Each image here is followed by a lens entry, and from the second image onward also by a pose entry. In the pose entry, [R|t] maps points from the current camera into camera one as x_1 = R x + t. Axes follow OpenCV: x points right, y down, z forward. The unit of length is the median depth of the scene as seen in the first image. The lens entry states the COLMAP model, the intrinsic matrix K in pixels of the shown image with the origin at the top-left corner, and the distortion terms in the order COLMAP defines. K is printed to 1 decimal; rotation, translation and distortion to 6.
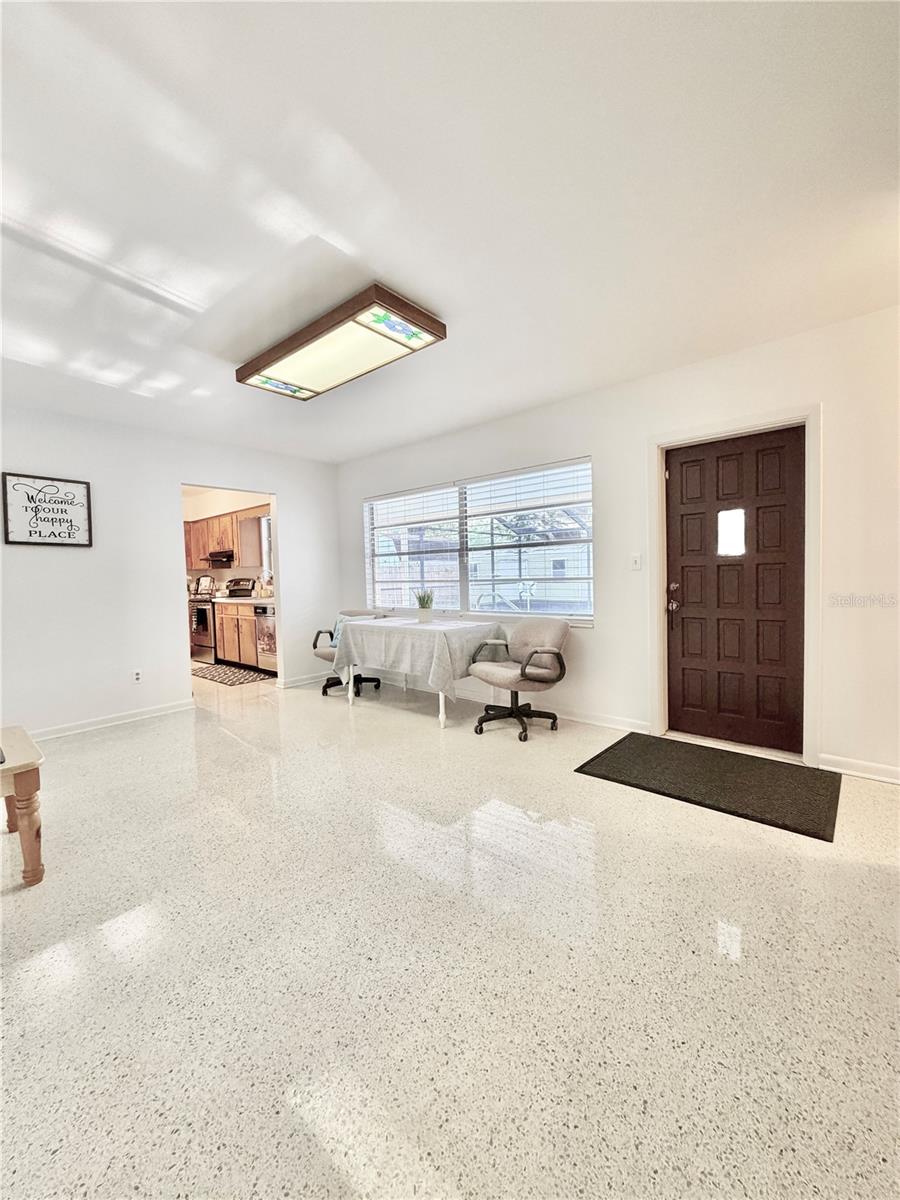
lens RADIAL K [[481.4, 0, 453.4], [0, 481.4, 598.4], [0, 0, 1]] dist [-0.003024, 0.000493]
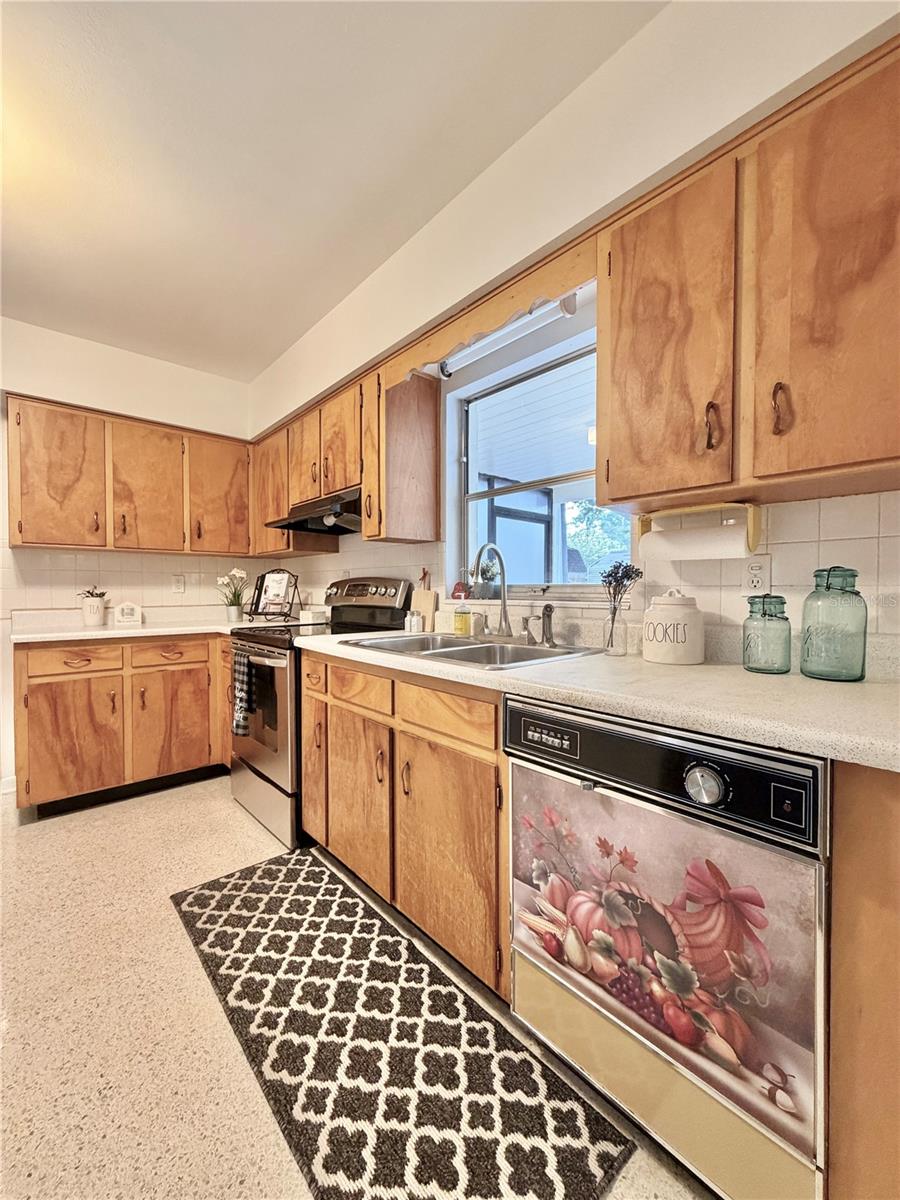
lens RADIAL K [[481.4, 0, 454.4], [0, 481.4, 596.6], [0, 0, 1]] dist [-0.003024, 0.000493]
pose [[0.991835, 0.030326, -0.123868, -0.330967], [-0.034290, 0.998962, -0.029993, -0.017847], [0.122830, 0.033996, 0.991845, 0.644866]]
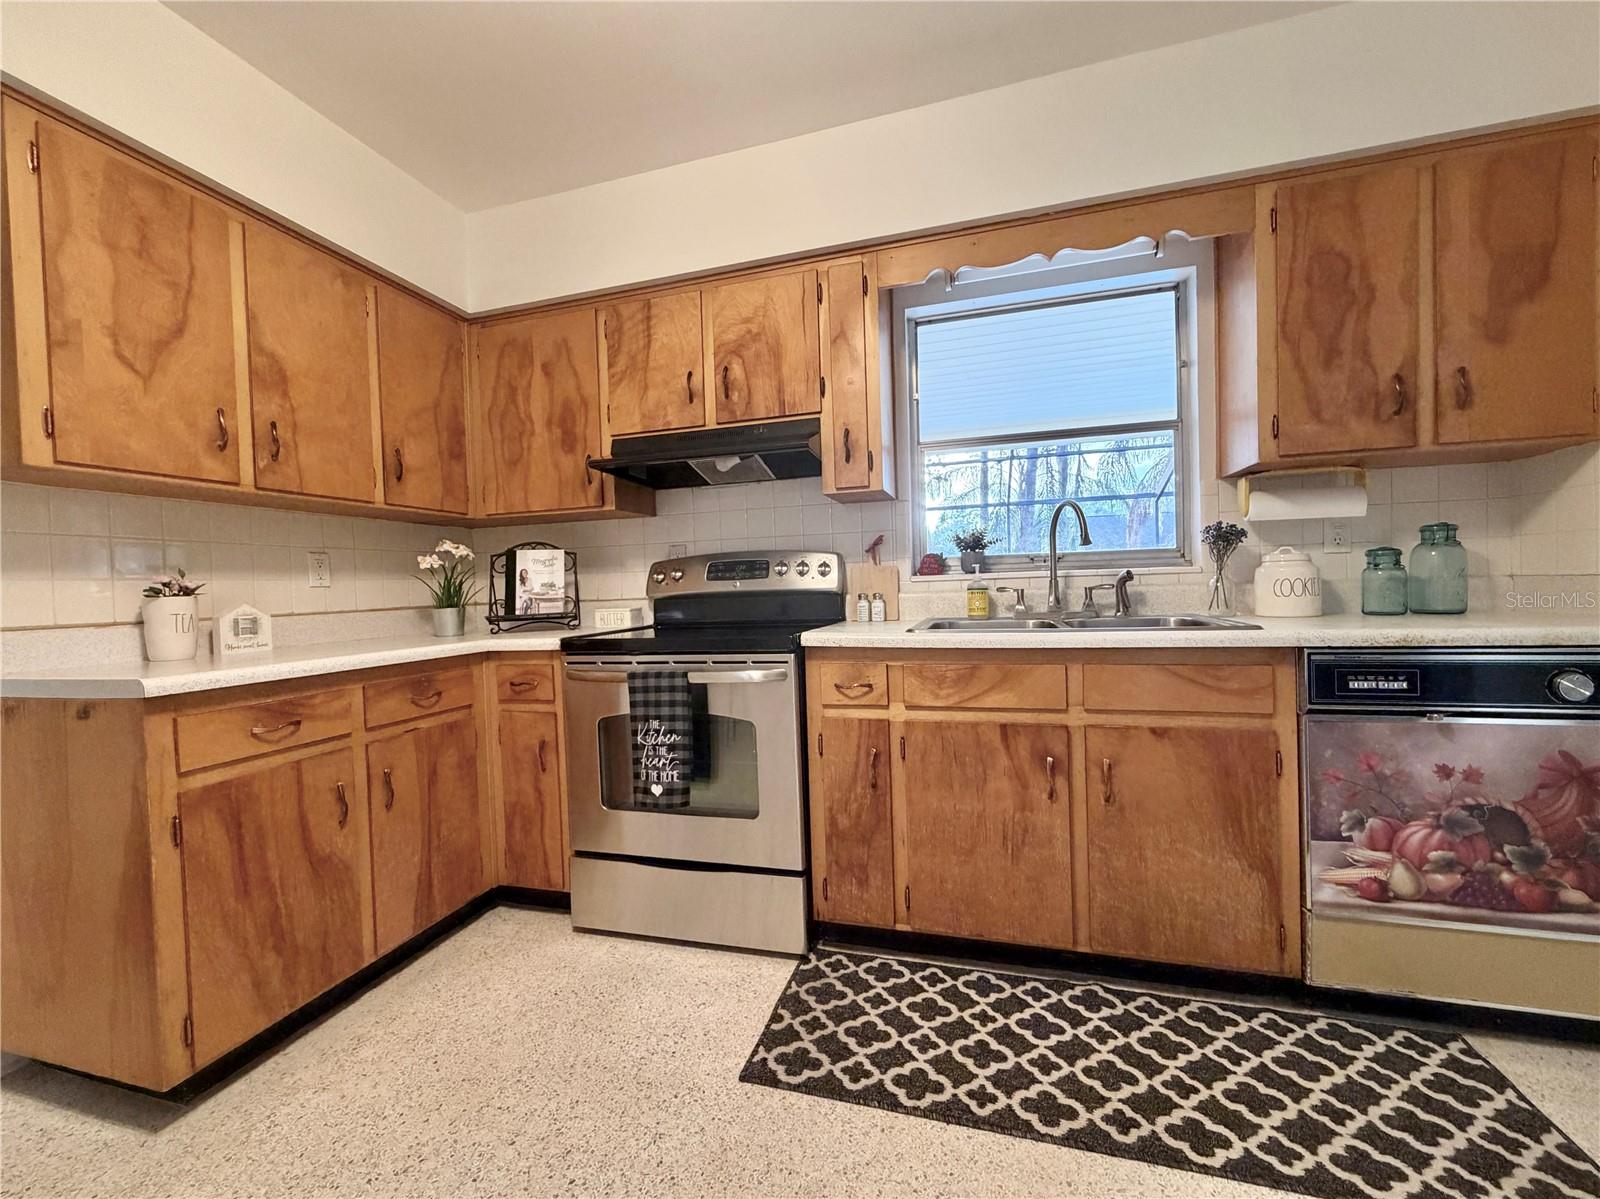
lens RADIAL K [[641.8, 0, 793.8], [0, 641.8, 600.4], [0, 0, 1]] dist [-0.003024, 0.000493]
pose [[0.910899, -0.008178, 0.412547, -0.562150], [0.025121, 0.999048, -0.035663, -0.003273], [-0.411863, 0.042848, 0.910238, 0.688015]]
